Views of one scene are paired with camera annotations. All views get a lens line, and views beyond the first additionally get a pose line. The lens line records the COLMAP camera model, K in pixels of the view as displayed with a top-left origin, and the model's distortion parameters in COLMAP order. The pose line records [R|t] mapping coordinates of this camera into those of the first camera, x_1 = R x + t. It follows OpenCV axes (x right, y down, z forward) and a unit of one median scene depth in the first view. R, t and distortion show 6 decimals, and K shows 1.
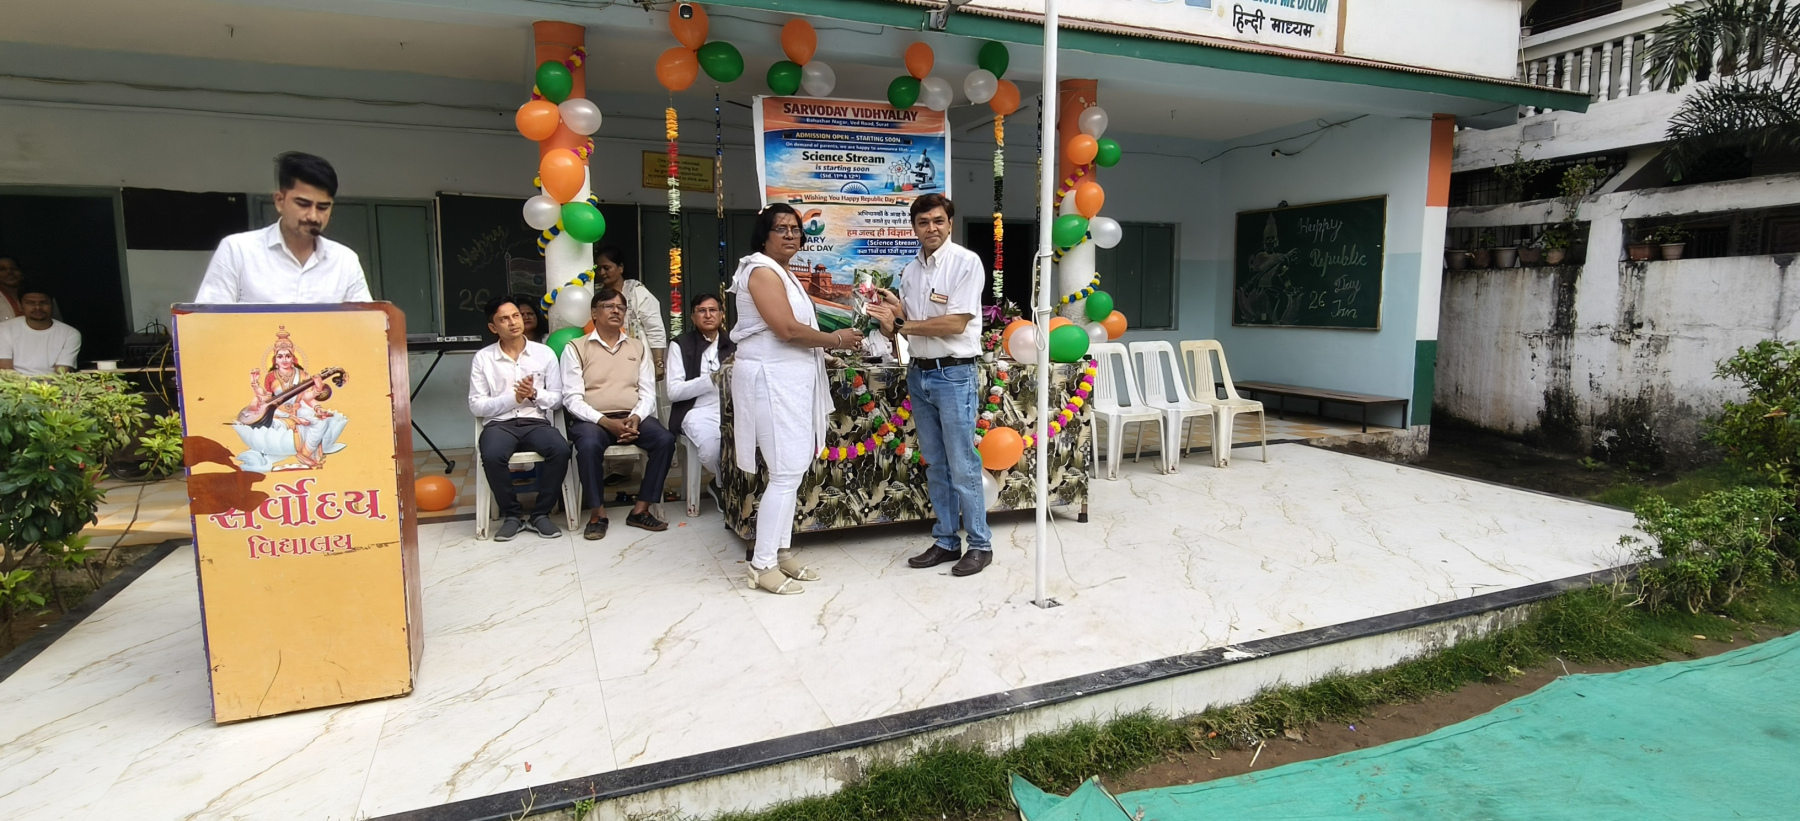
lens RADIAL K [[912.2, 0, 907.0], [0, 912.2, 405.6], [0, 0, 1]] dist [-0.004839, 0.004193]
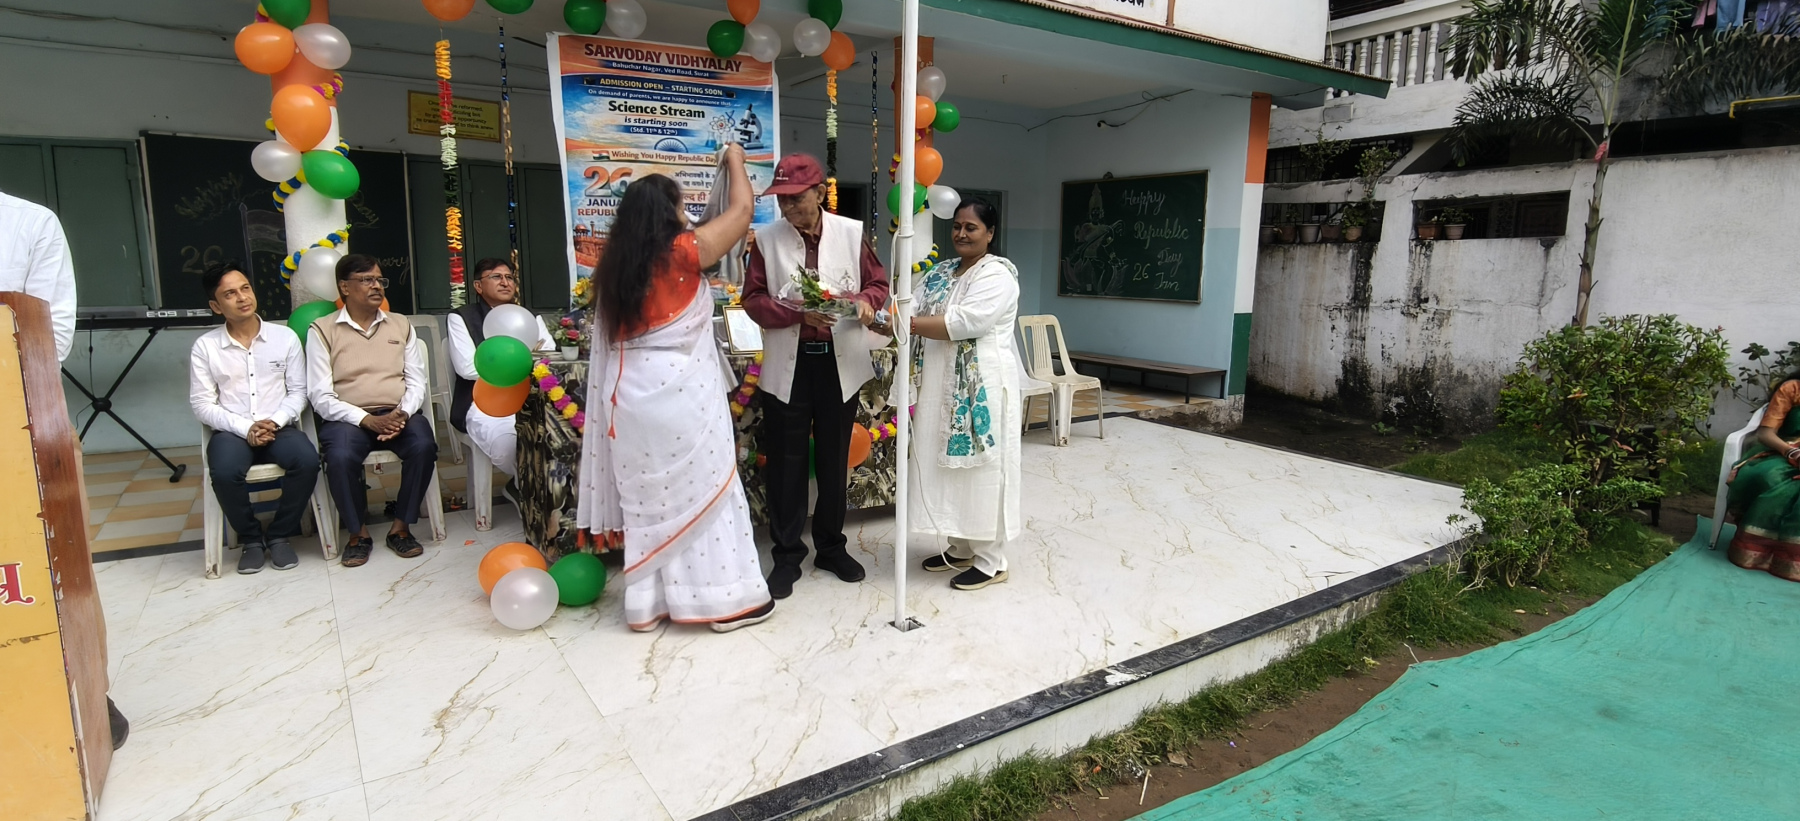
lens RADIAL K [[912.2, 0, 897.4], [0, 912.2, 398.9], [0, 0, 1]] dist [-0.004839, 0.004193]
pose [[0.981389, -0.017496, 0.191230, -0.015571], [0.010466, 0.999234, 0.037710, -0.024583], [-0.191743, -0.035007, 0.980821, 0.084496]]
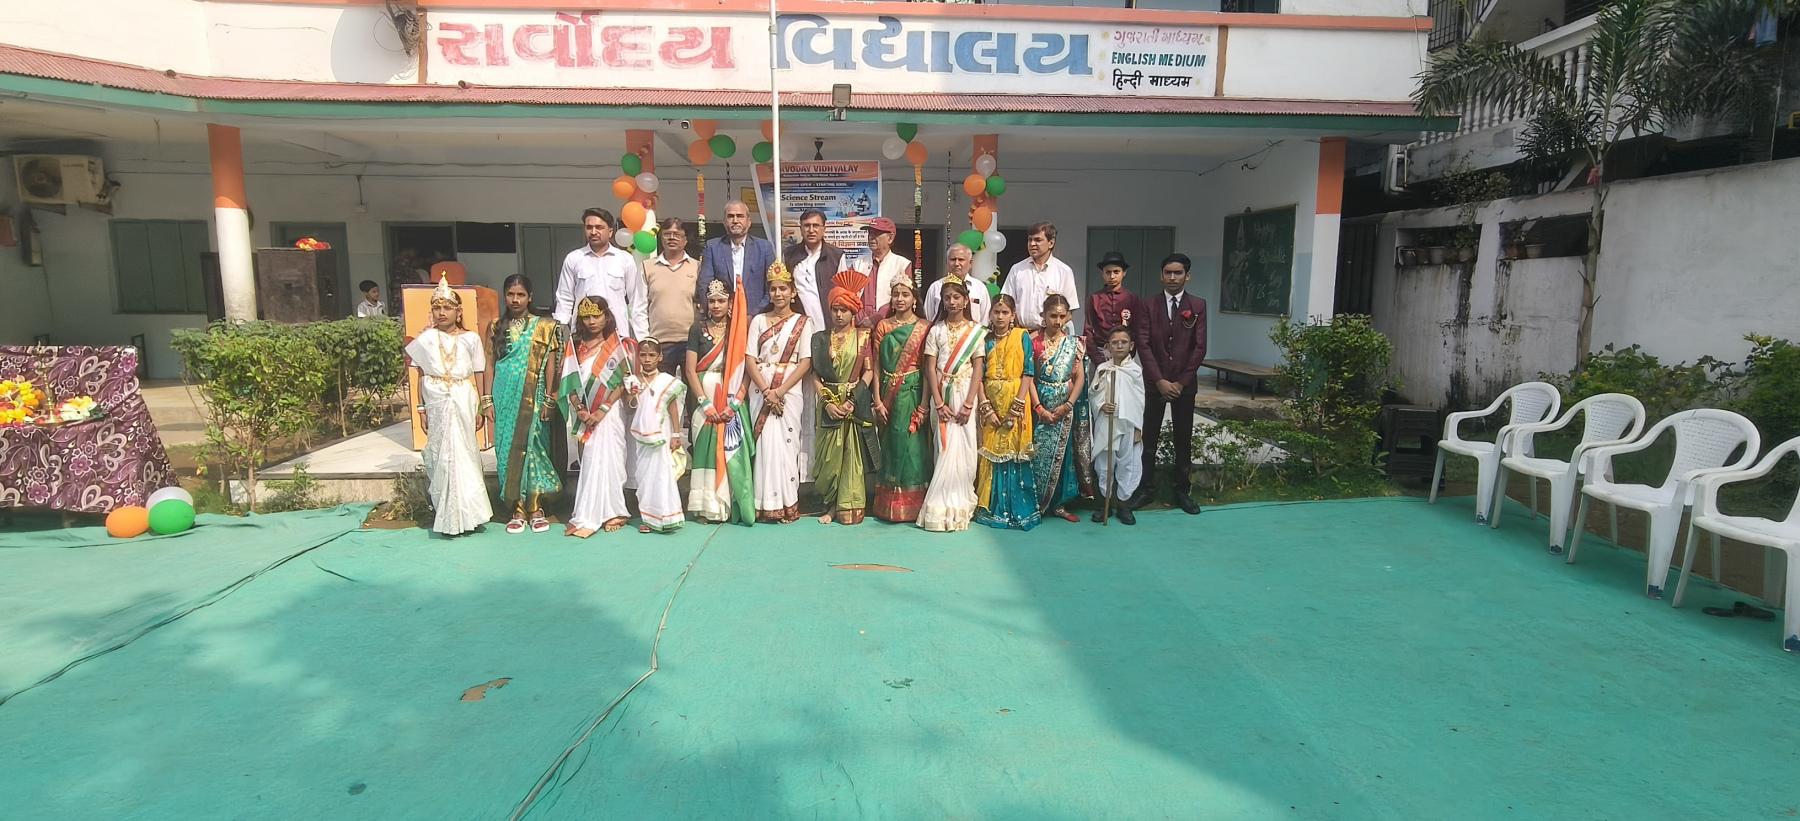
lens RADIAL K [[912.2, 0, 889.1], [0, 912.2, 406.5], [0, 0, 1]] dist [-0.004839, 0.004193]
pose [[0.936903, 0.054164, -0.345368, 0.626346], [-0.048328, 0.998506, 0.025491, 0.042245], [0.346233, -0.007192, 0.938121, -0.435540]]
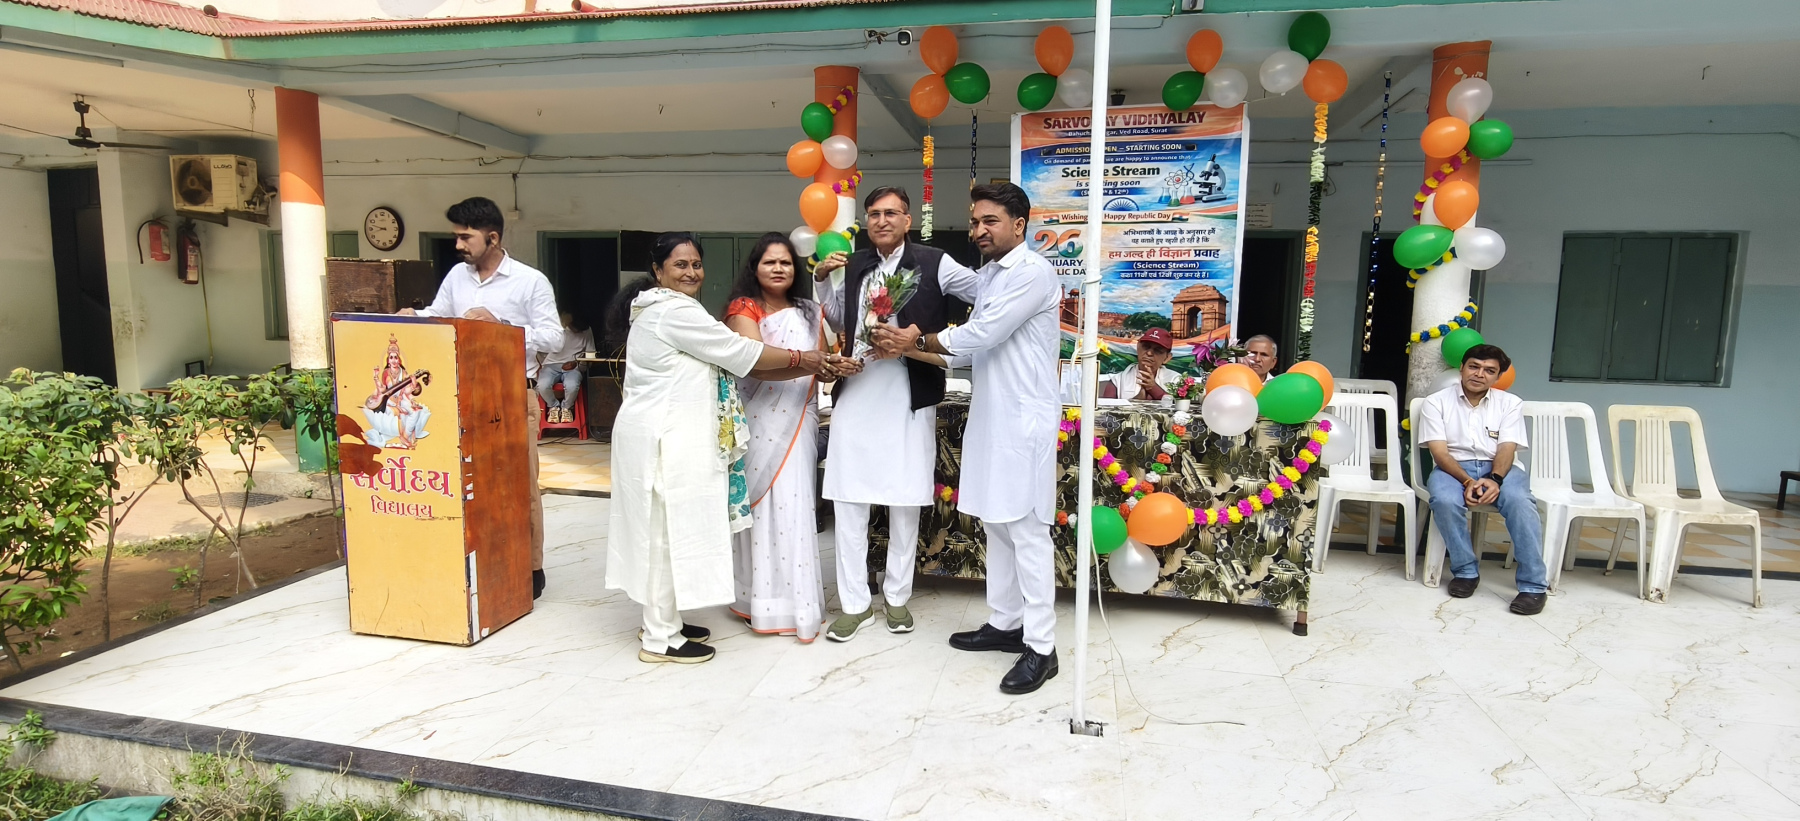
lens RADIAL K [[865.4, 0, 897.5], [0, 865.4, 405.3], [0, 0, 1]] dist [-0.005972, 0.003408]
pose [[0.814789, 0.082941, -0.573795, 0.269772], [-0.093745, 0.995538, 0.010785, -0.031278], [0.572129, 0.045003, 0.818928, 0.188639]]
